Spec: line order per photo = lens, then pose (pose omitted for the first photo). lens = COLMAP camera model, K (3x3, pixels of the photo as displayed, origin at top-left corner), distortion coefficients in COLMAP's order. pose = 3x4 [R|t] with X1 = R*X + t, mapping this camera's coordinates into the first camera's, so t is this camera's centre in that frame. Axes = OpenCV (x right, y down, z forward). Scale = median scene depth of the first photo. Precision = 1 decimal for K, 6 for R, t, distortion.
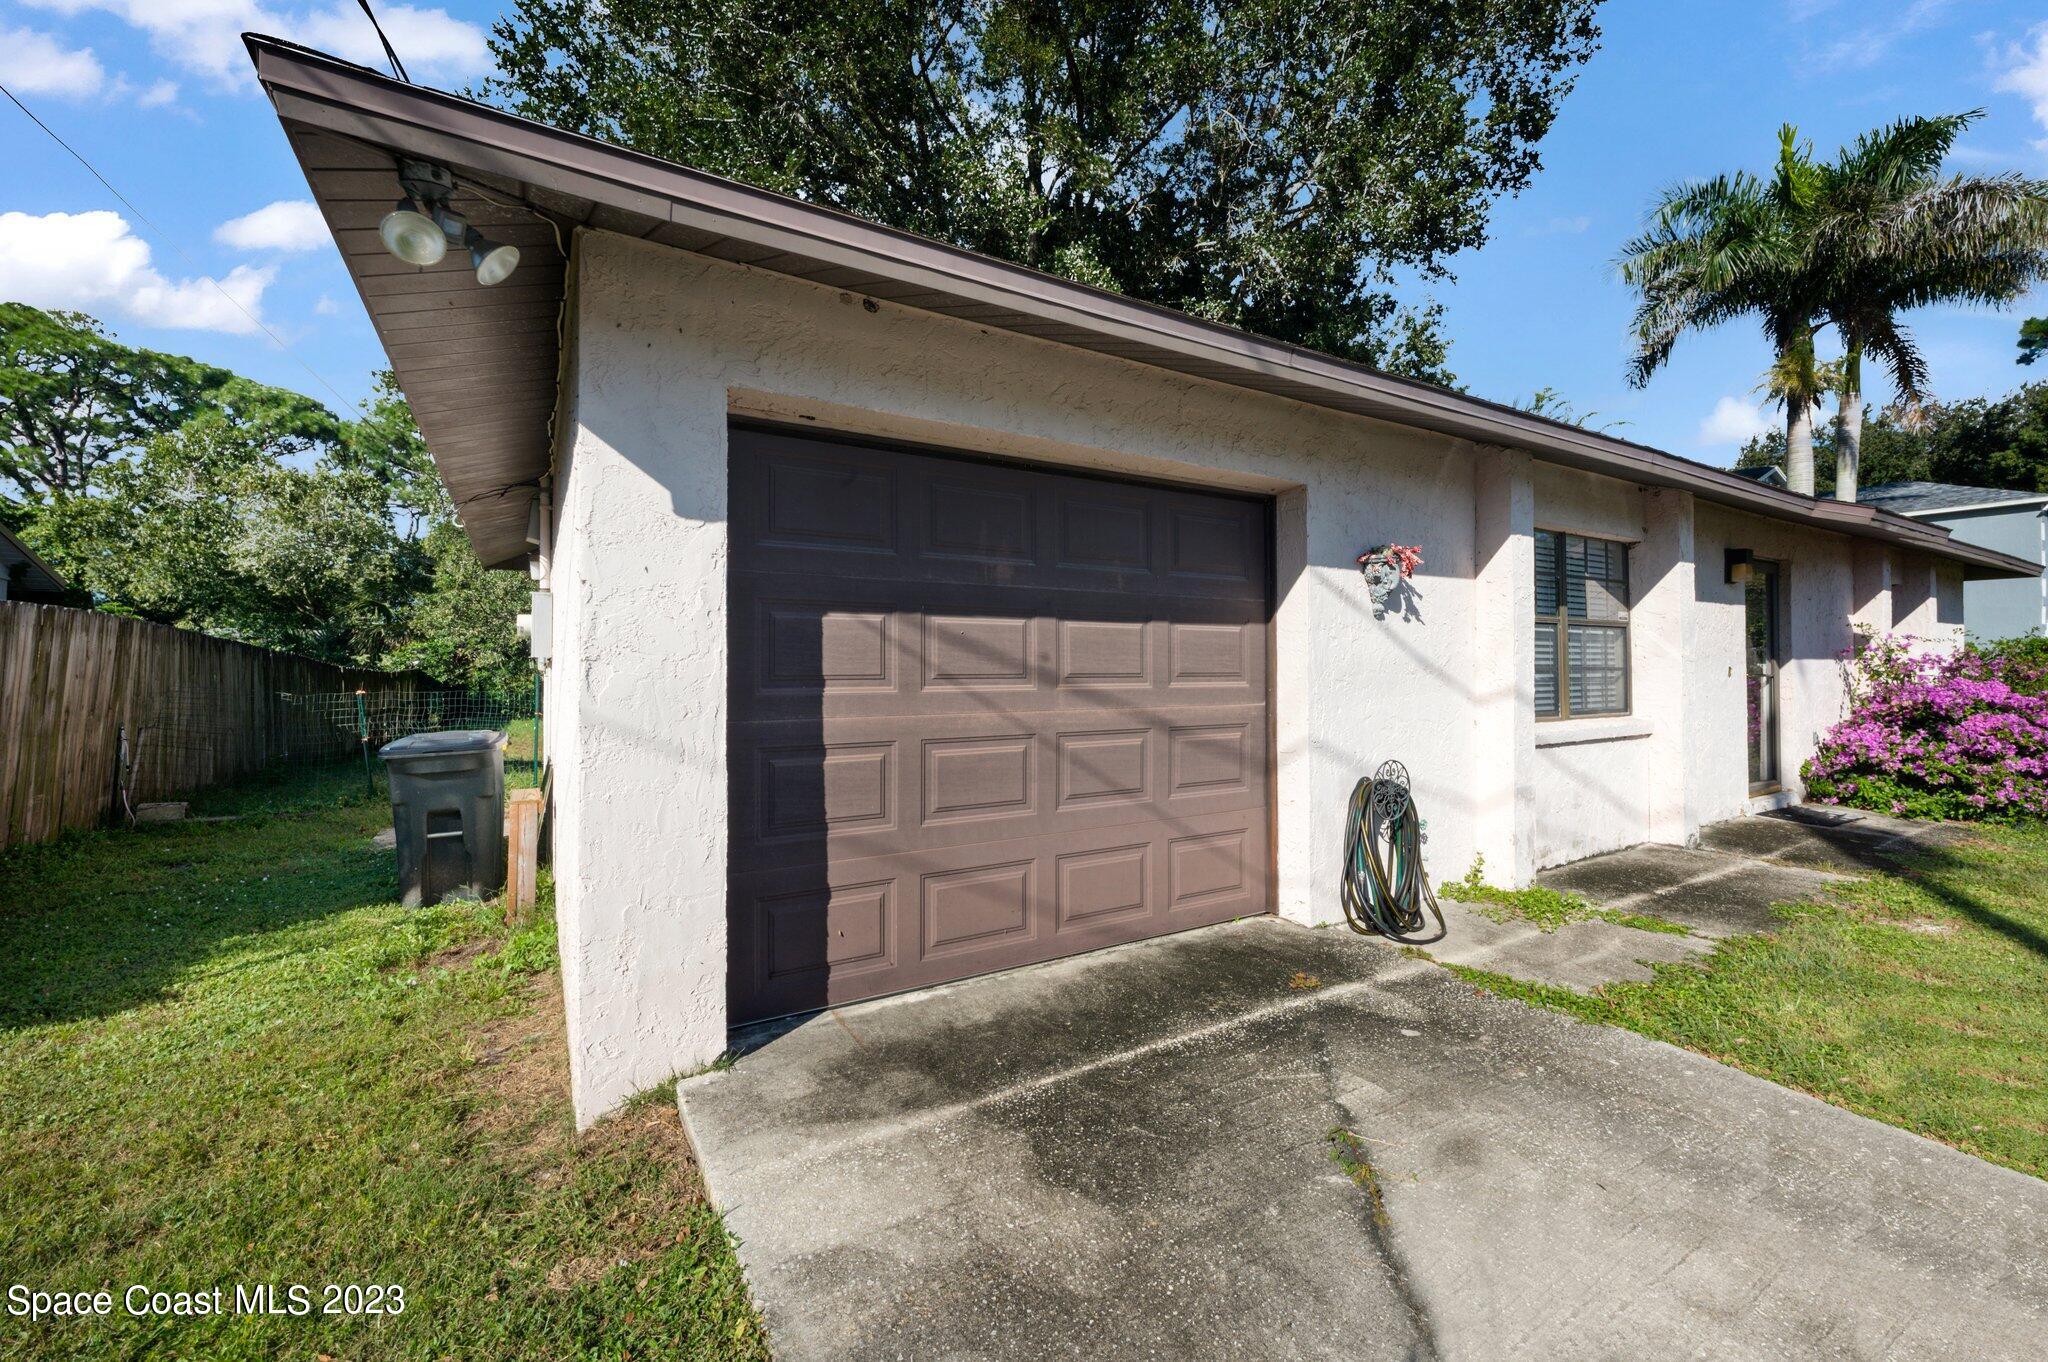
lens RADIAL K [[833.2, 0, 1035.2], [0, 833.2, 648.2], [0, 0, 1]] dist [-0.002176, -0.000145]
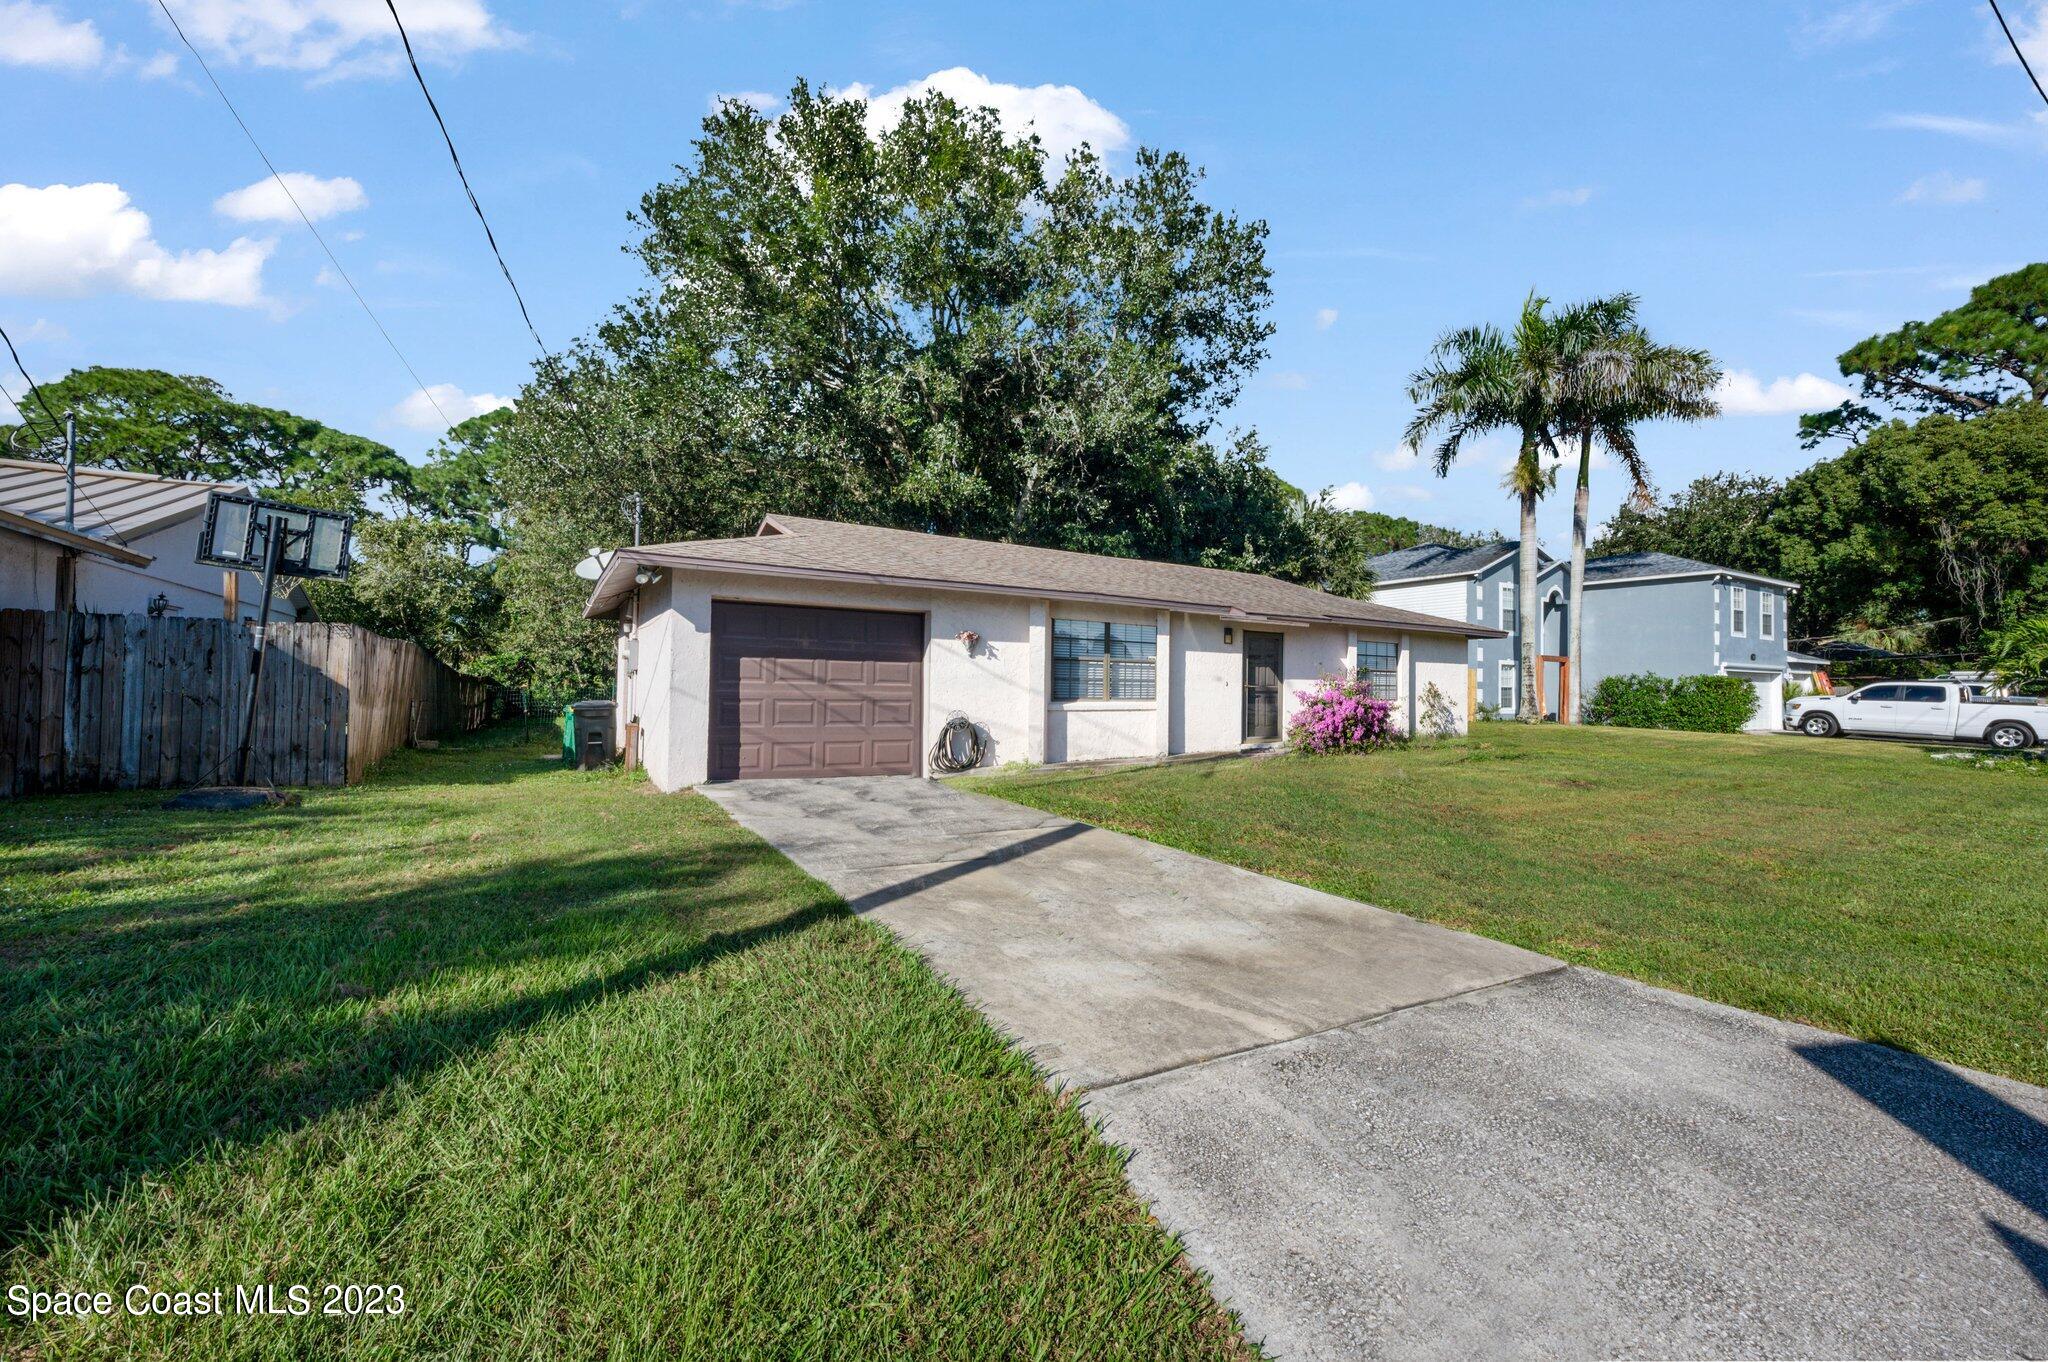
lens RADIAL K [[807.3, 0, 1024.0], [0, 807.3, 681.0], [0, 0, 1]] dist [-0.001653, -0.000108]
pose [[0.999716, 0.020979, -0.011304, 0.111363], [-0.020821, 0.999686, 0.013912, -0.002227], [0.011592, -0.013672, 0.999839, -0.266449]]
